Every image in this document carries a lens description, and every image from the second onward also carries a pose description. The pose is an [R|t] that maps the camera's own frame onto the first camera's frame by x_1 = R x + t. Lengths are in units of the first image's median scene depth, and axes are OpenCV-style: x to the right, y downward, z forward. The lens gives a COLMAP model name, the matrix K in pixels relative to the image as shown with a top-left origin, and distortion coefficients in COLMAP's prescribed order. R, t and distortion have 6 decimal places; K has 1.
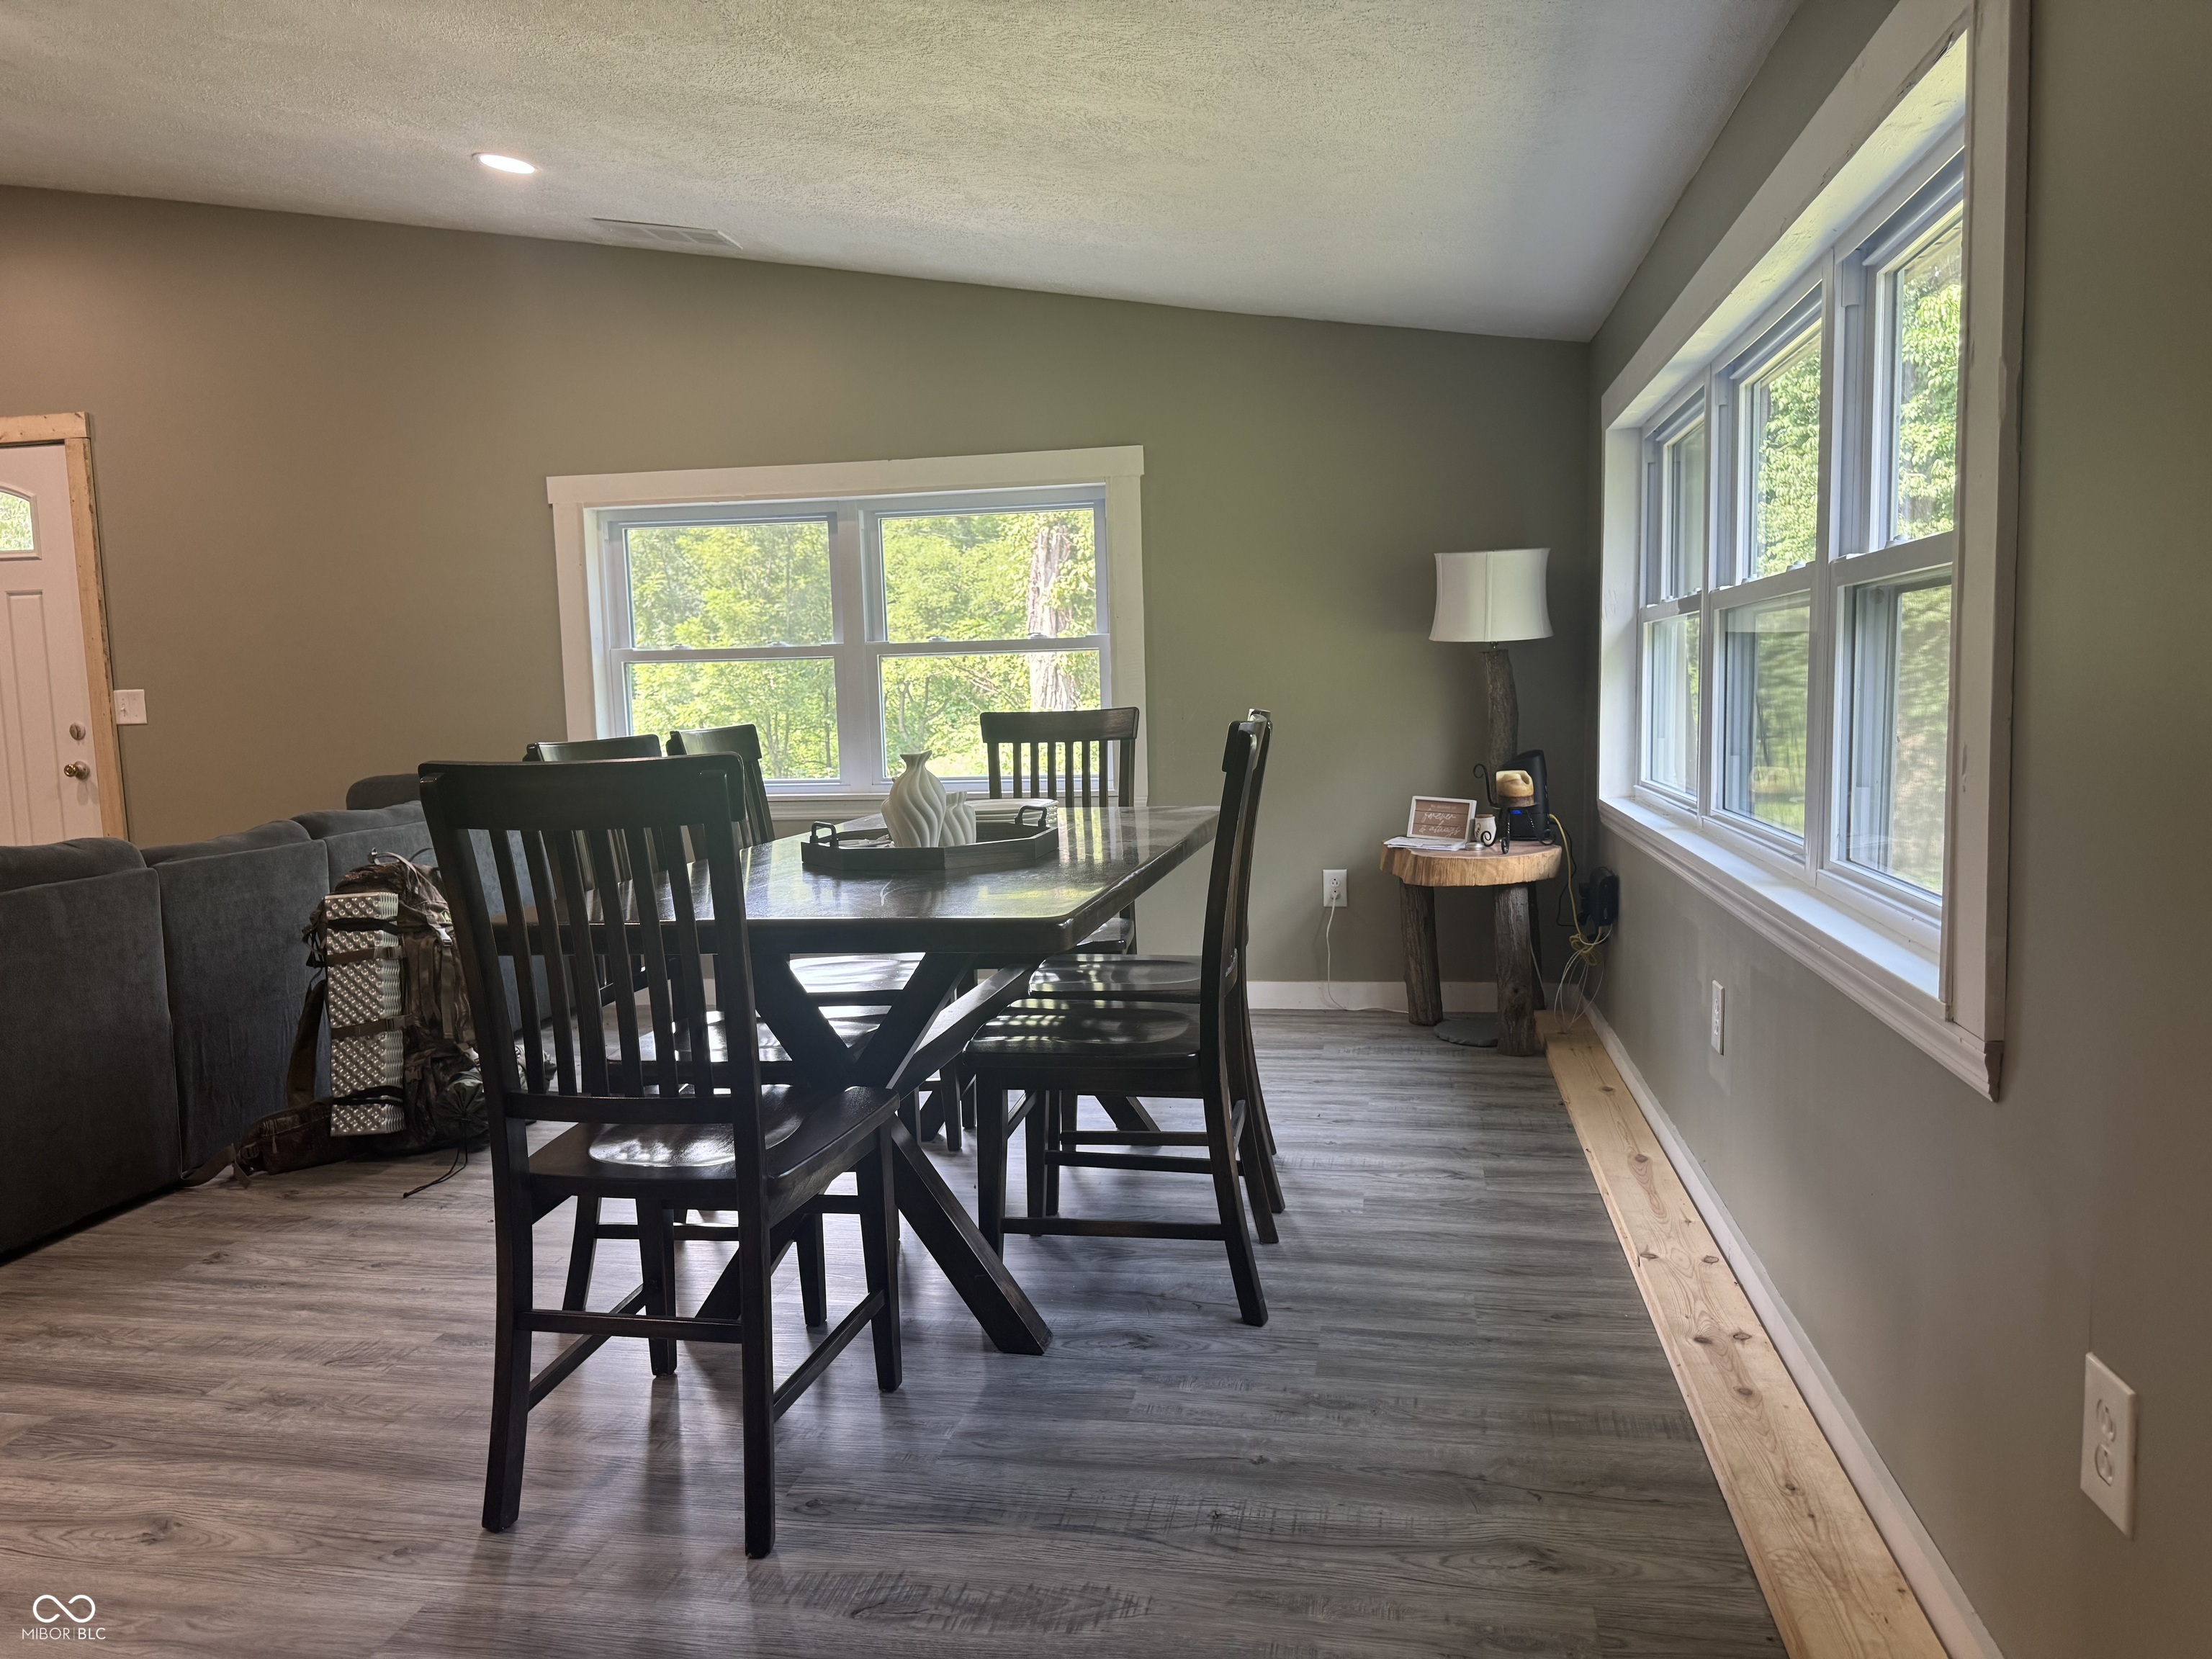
lens RADIAL K [[1542.2, 0, 1101.3], [0, 1542.2, 823.9], [0, 0, 1]] dist [0.125944, -0.185478]
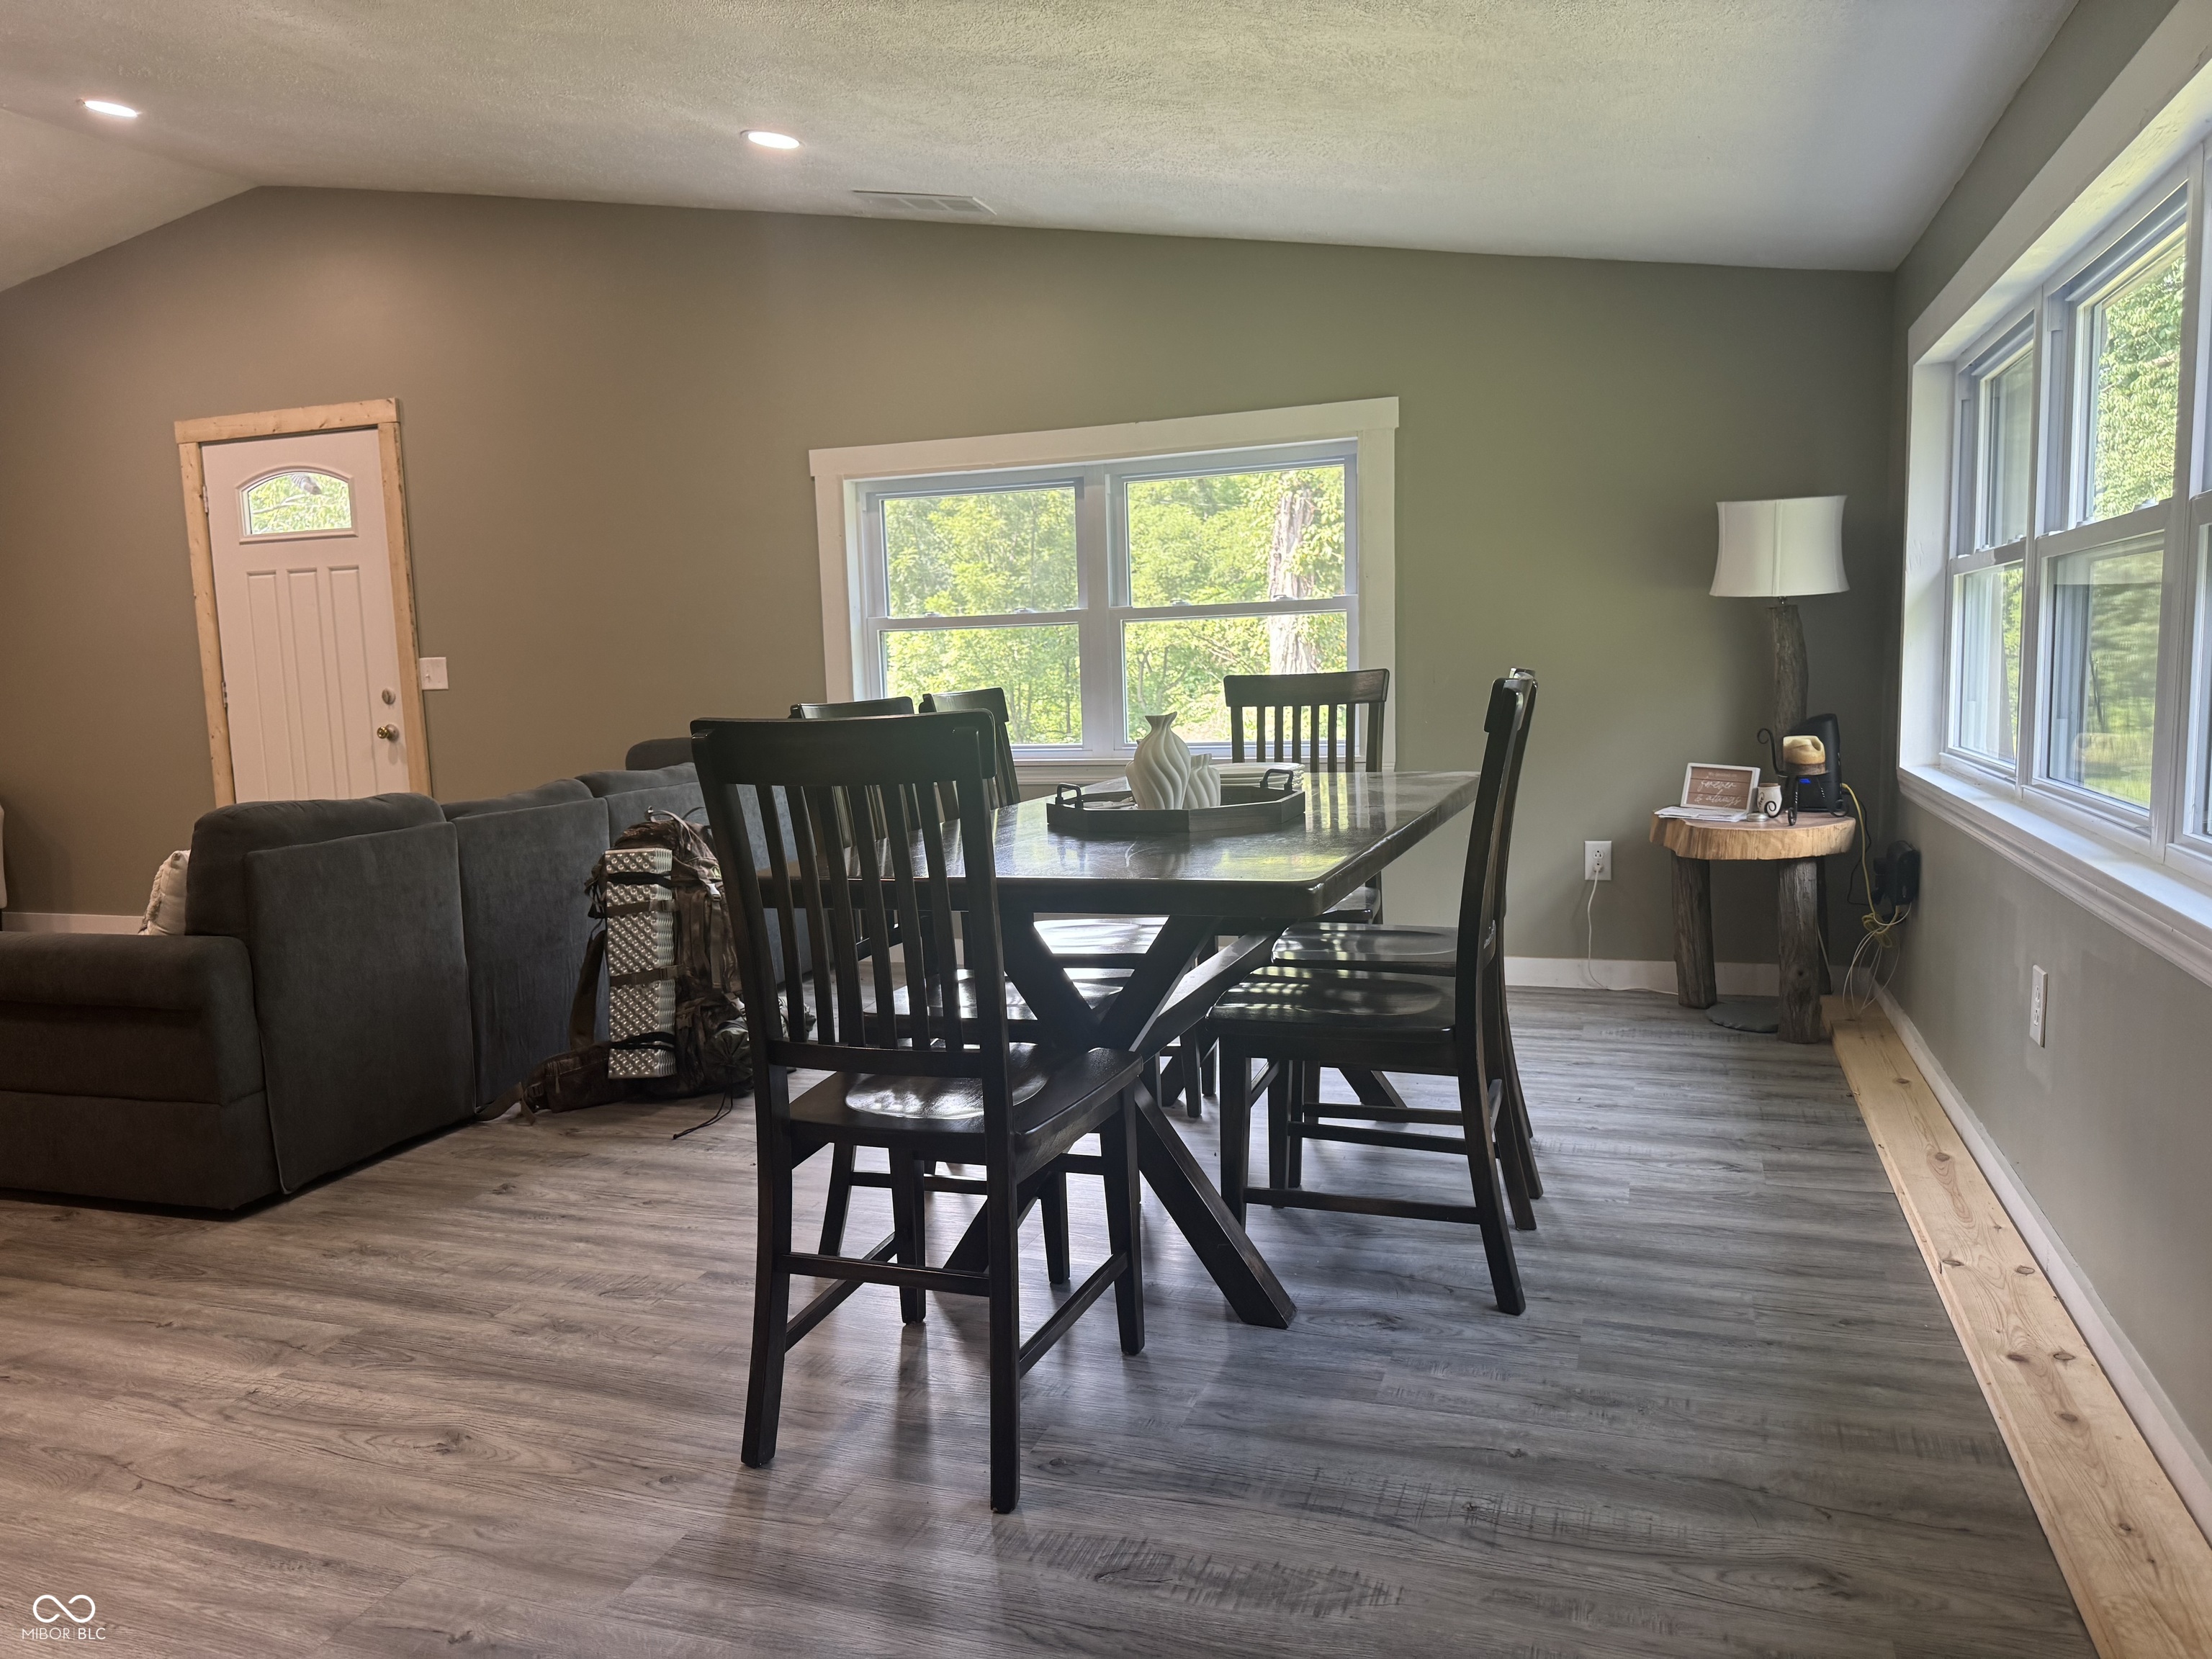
lens RADIAL K [[1538.3, 0, 1106.0], [0, 1538.3, 829.5], [0, 0, 1]] dist [0.058845, -0.062391]
pose [[0.988719, 0.013113, -0.149207, -0.008217], [-0.009623, 0.999664, 0.024087, 0.004546], [0.149472, -0.022379, 0.988513, 0.029024]]
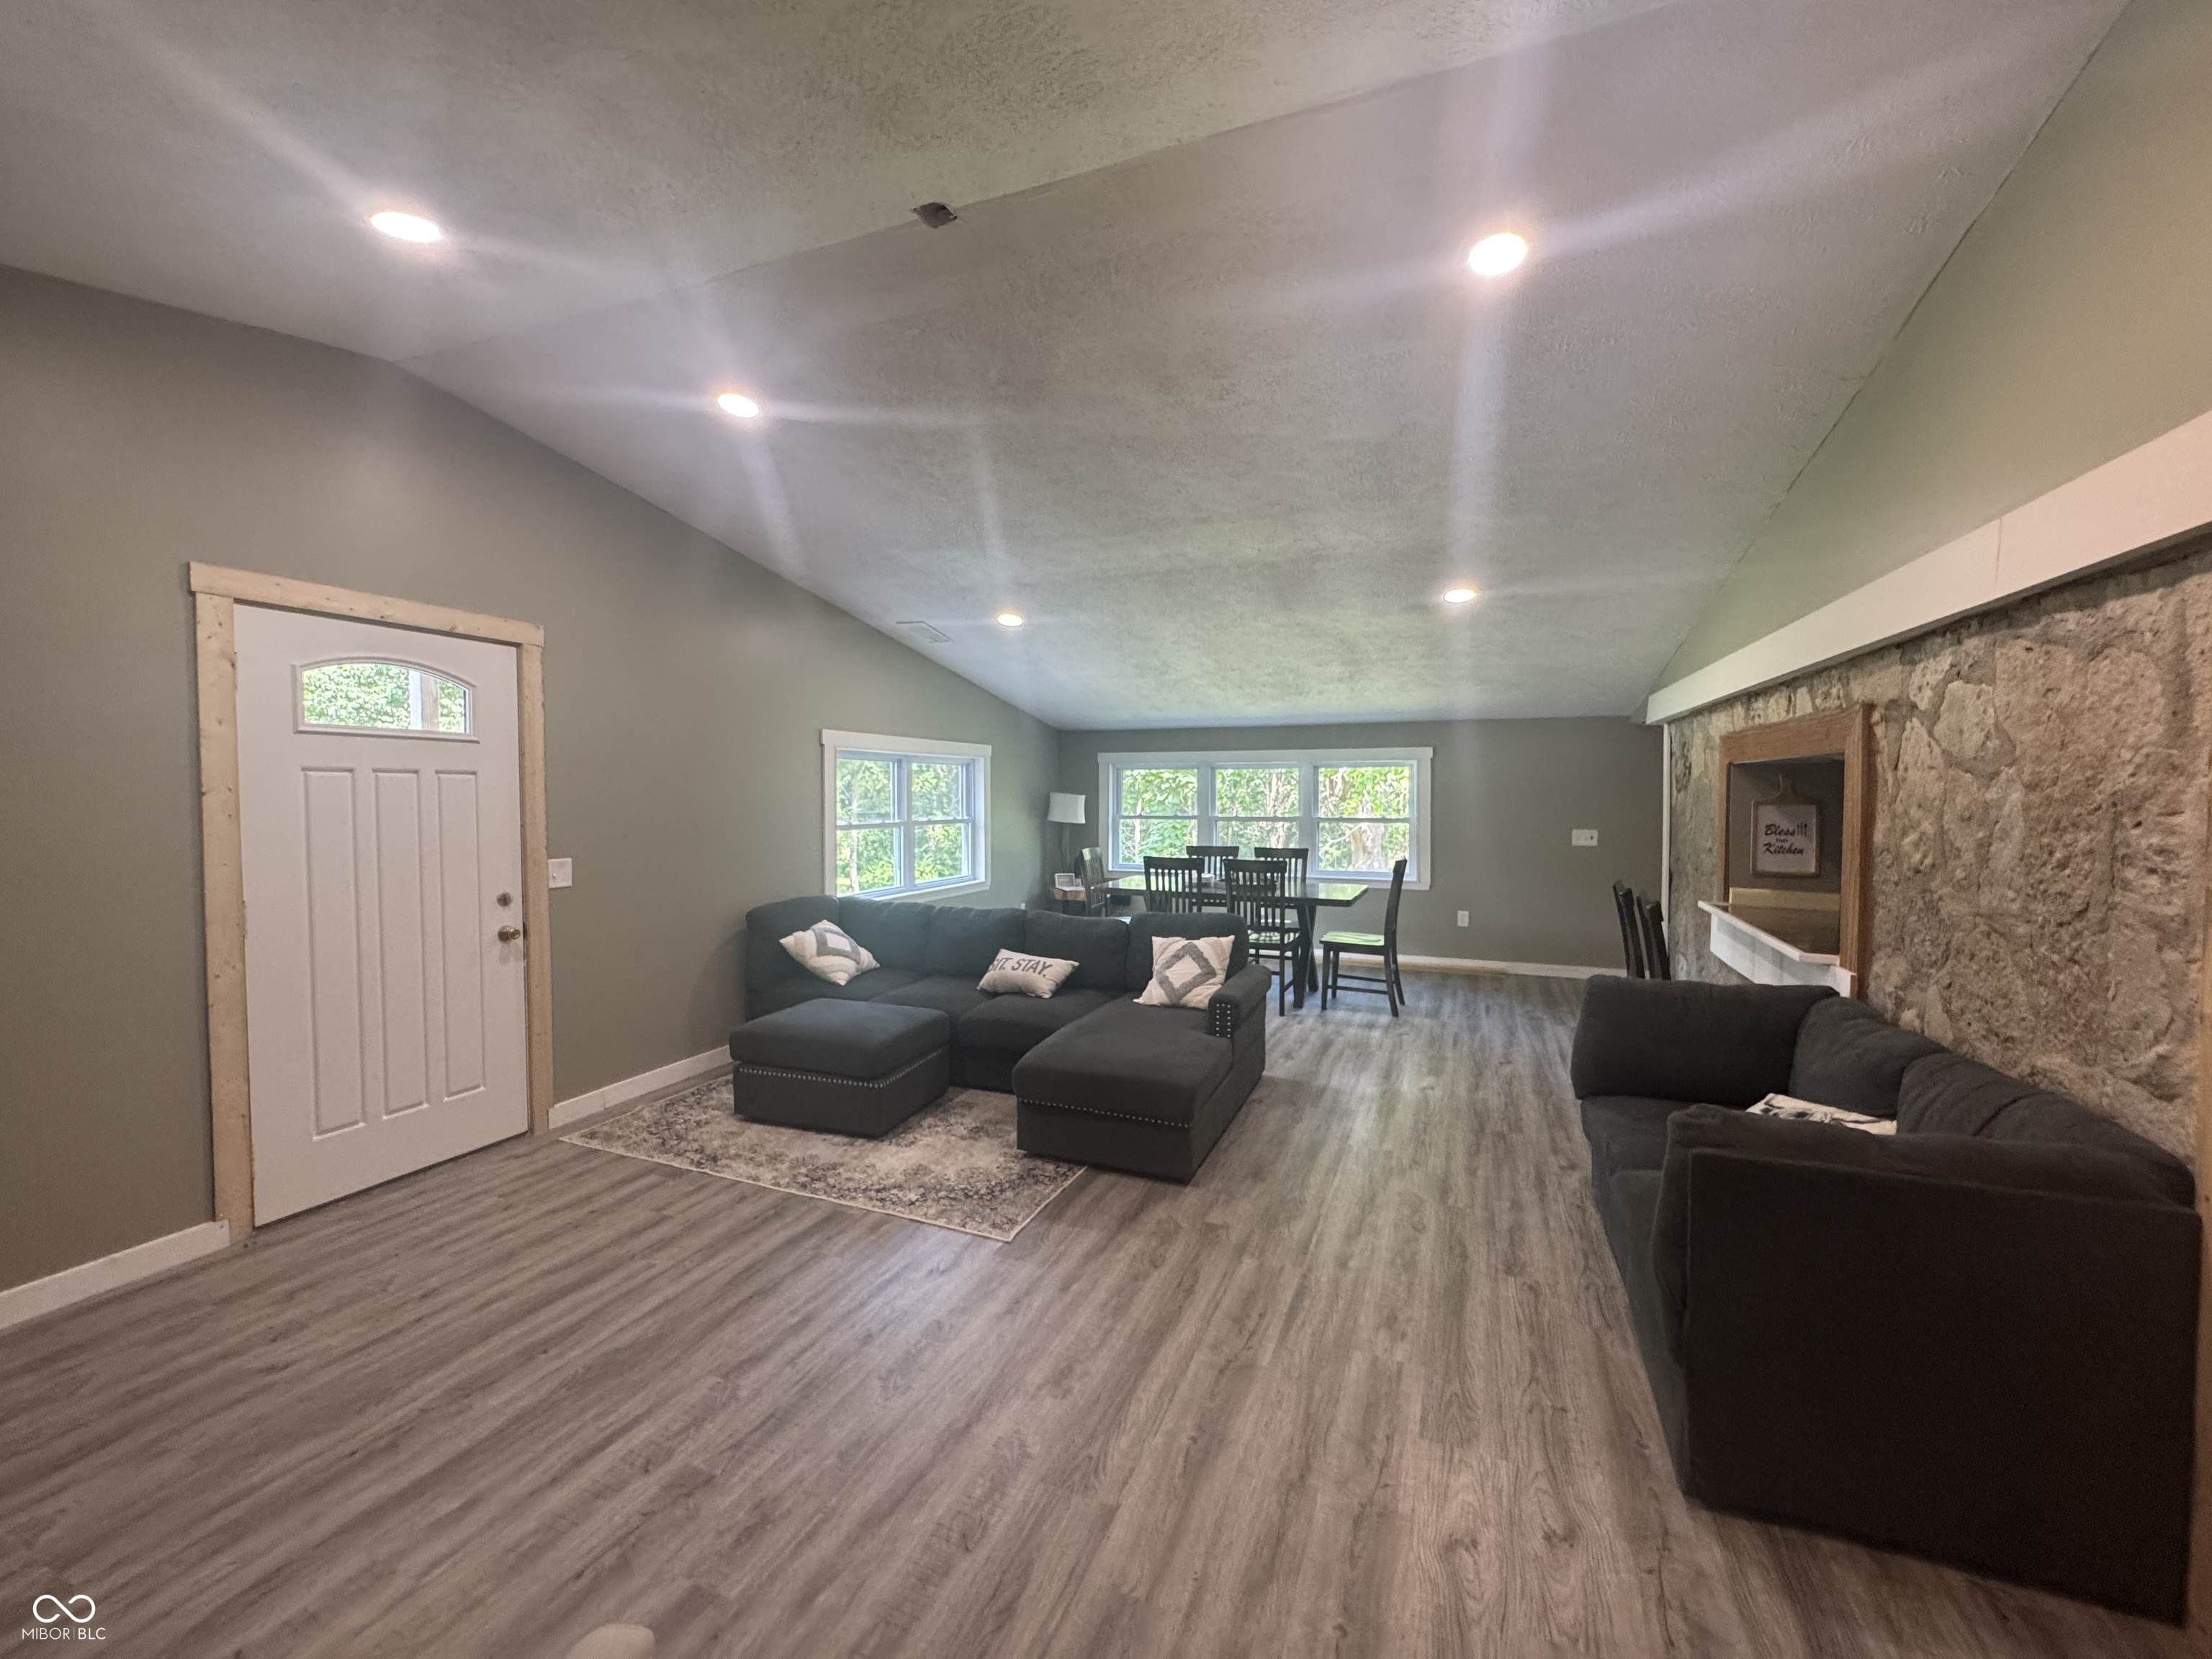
lens RADIAL K [[893.5, 0, 1103.9], [0, 893.5, 827.2], [0, 0, 1]] dist [-0.002418, 0.000968]
pose [[0.208851, -0.004564, 0.977937, -2.432229], [0.086243, 0.996179, -0.013769, -0.131429], [-0.974137, 0.087215, 0.208446, 0.927378]]
